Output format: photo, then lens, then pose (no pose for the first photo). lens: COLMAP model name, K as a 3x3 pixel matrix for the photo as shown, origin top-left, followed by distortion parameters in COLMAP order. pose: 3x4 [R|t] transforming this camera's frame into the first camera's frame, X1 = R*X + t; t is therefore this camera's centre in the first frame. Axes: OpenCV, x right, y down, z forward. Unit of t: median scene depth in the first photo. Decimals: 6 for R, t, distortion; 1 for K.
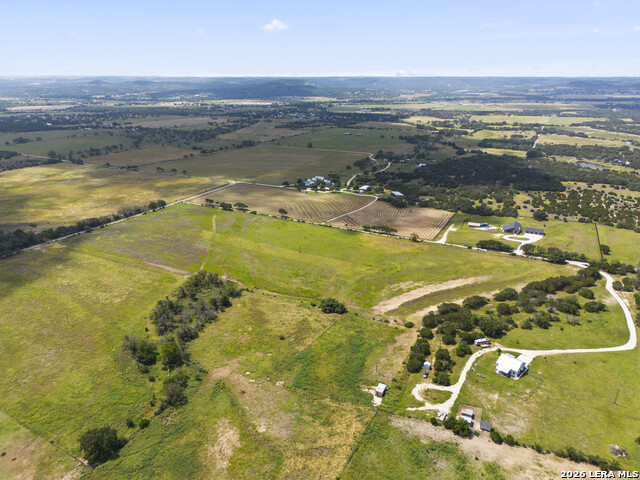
lens RADIAL K [[449.1, 0, 322.2], [0, 449.1, 241.7], [0, 0, 1]] dist [0.060192, -0.055797]
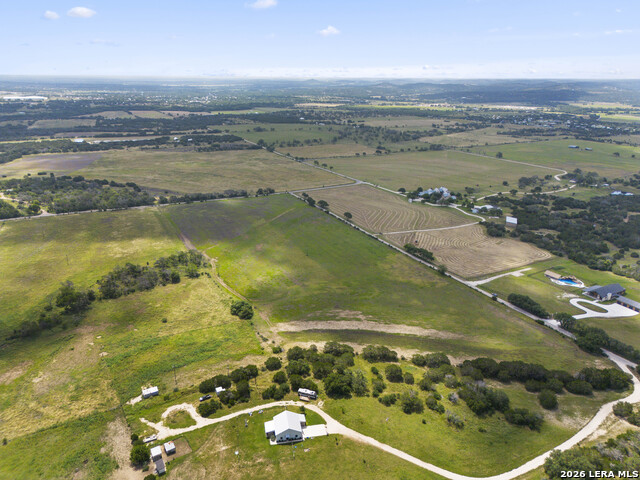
lens RADIAL K [[449.1, 0, 322.2], [0, 449.1, 241.7], [0, 0, 1]] dist [0.060192, -0.055797]
pose [[0.825411, 0.200106, -0.527878, 0.588134], [-0.202560, 0.977784, 0.053924, -0.079282], [0.526941, 0.062418, 0.847607, 0.226748]]
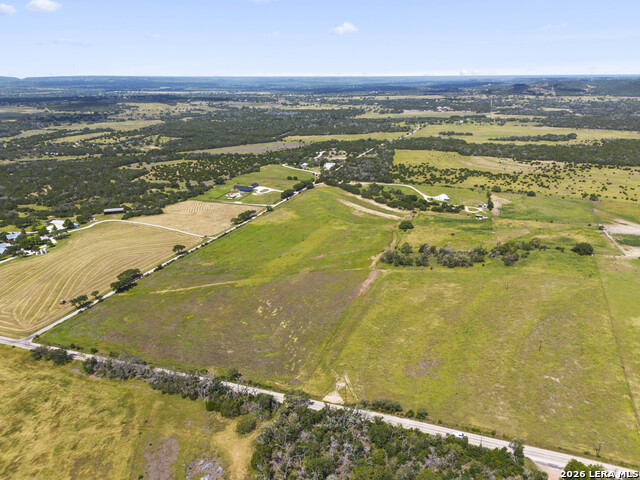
lens RADIAL K [[449.1, 0, 322.2], [0, 449.1, 241.7], [0, 0, 1]] dist [0.060192, -0.055797]
pose [[-0.088351, -0.347093, 0.933660, -1.268666], [0.342776, 0.869484, 0.355671, -0.408219], [-0.935253, 0.351460, 0.042155, 1.103080]]
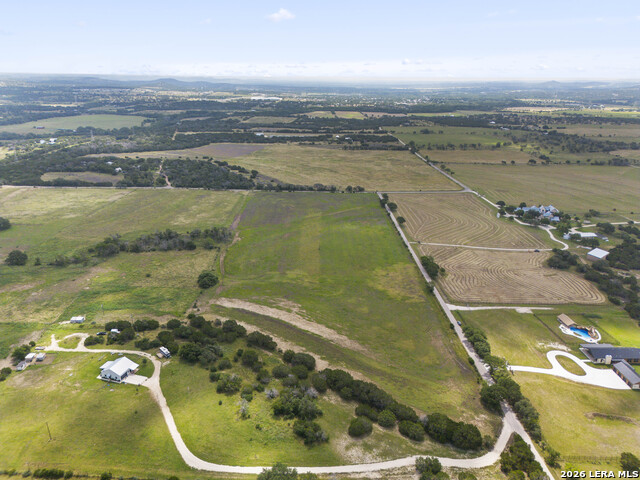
lens RADIAL K [[449.1, 0, 322.2], [0, 449.1, 241.7], [0, 0, 1]] dist [0.060192, -0.055797]
pose [[0.467280, 0.303108, -0.830527, 0.948021], [-0.309266, 0.936085, 0.167630, -0.198103], [0.828253, 0.178524, 0.531155, 0.564003]]
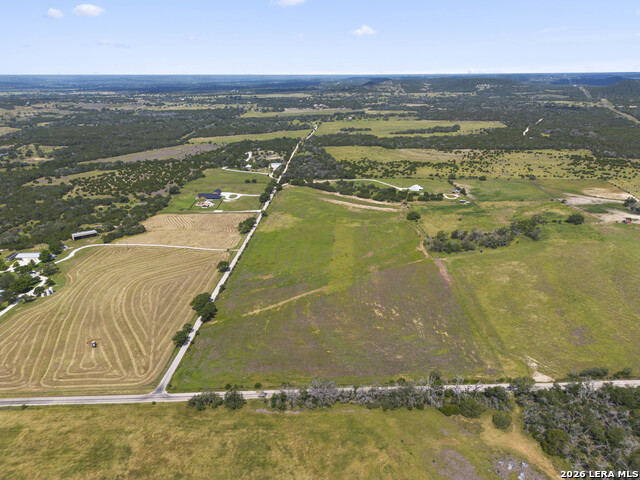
lens RADIAL K [[449.1, 0, 322.2], [0, 449.1, 241.7], [0, 0, 1]] dist [0.060192, -0.055797]
pose [[-0.413411, -0.318924, 0.852865, -1.128489], [0.315159, 0.828641, 0.462633, -0.568380], [-0.854263, 0.460046, -0.242057, 1.543716]]
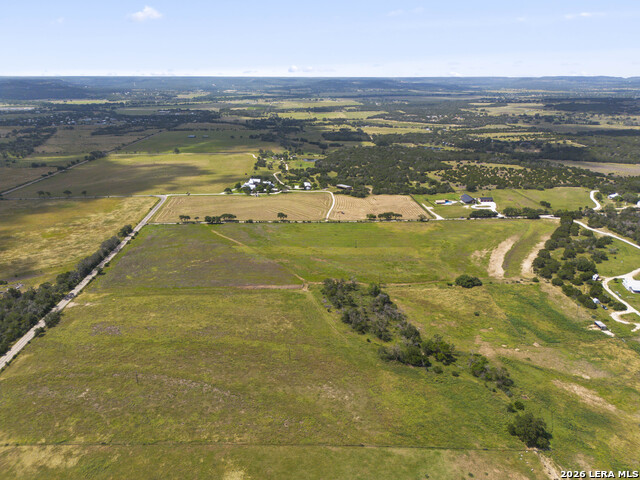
lens RADIAL K [[449.1, 0, 322.2], [0, 449.1, 241.7], [0, 0, 1]] dist [0.060192, -0.055797]
pose [[0.869498, -0.174960, 0.461912, -0.710747], [0.174793, 0.983642, 0.043550, -0.057836], [-0.461976, 0.042872, 0.885856, 0.153844]]
